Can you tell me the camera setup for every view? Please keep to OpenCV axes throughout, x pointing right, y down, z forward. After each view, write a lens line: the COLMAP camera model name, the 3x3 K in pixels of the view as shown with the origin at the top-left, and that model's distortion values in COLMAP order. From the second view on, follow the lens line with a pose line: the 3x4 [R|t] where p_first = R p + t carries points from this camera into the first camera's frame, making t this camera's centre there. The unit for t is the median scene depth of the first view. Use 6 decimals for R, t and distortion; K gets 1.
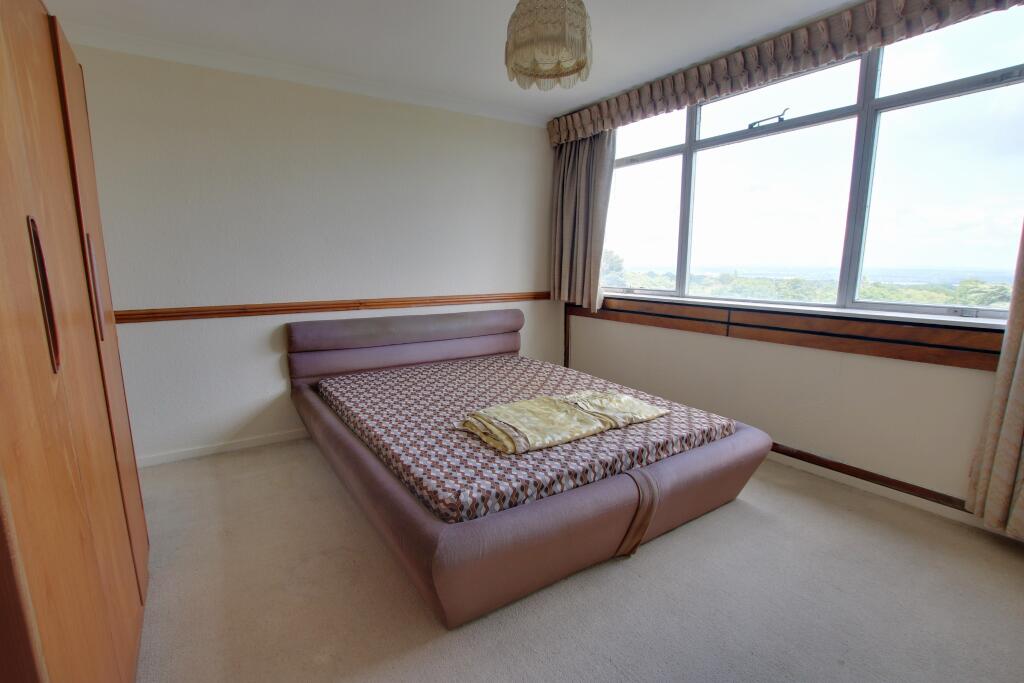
lens RADIAL K [[472.3, 0, 509.4], [0, 472.3, 352.8], [0, 0, 1]] dist [-0.027755, 0.000286]
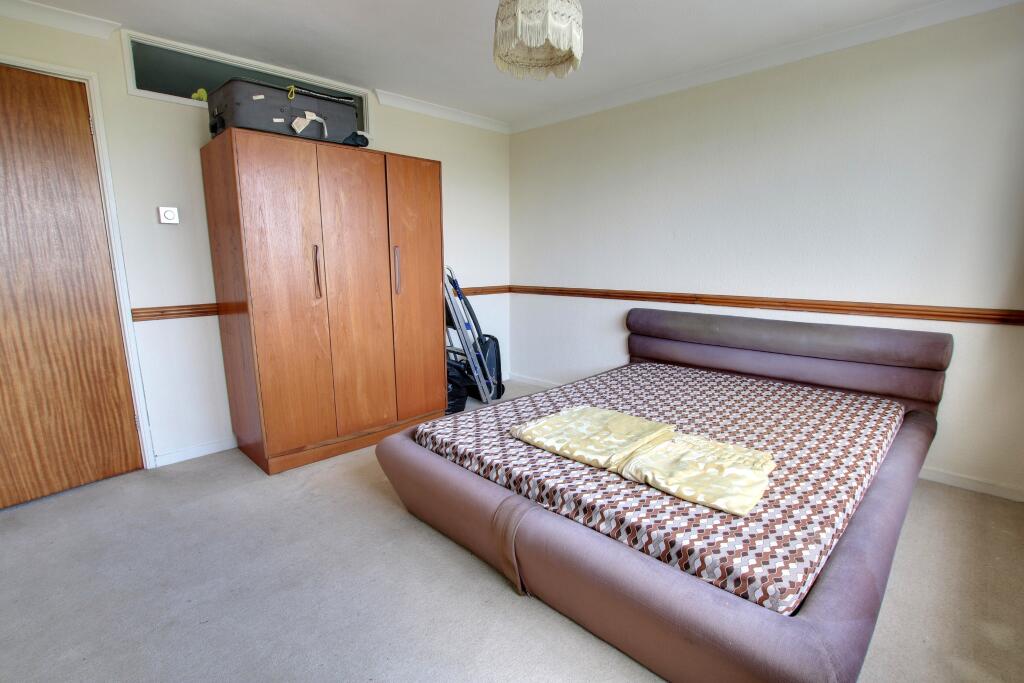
lens RADIAL K [[472.3, 0, 509.4], [0, 472.3, 352.8], [0, 0, 1]] dist [-0.027755, 0.000286]
pose [[0.203192, 0.188665, -0.960791, 0.942636], [-0.174773, 0.972491, 0.154001, -0.125682], [0.963414, 0.136629, 0.230576, 0.673052]]
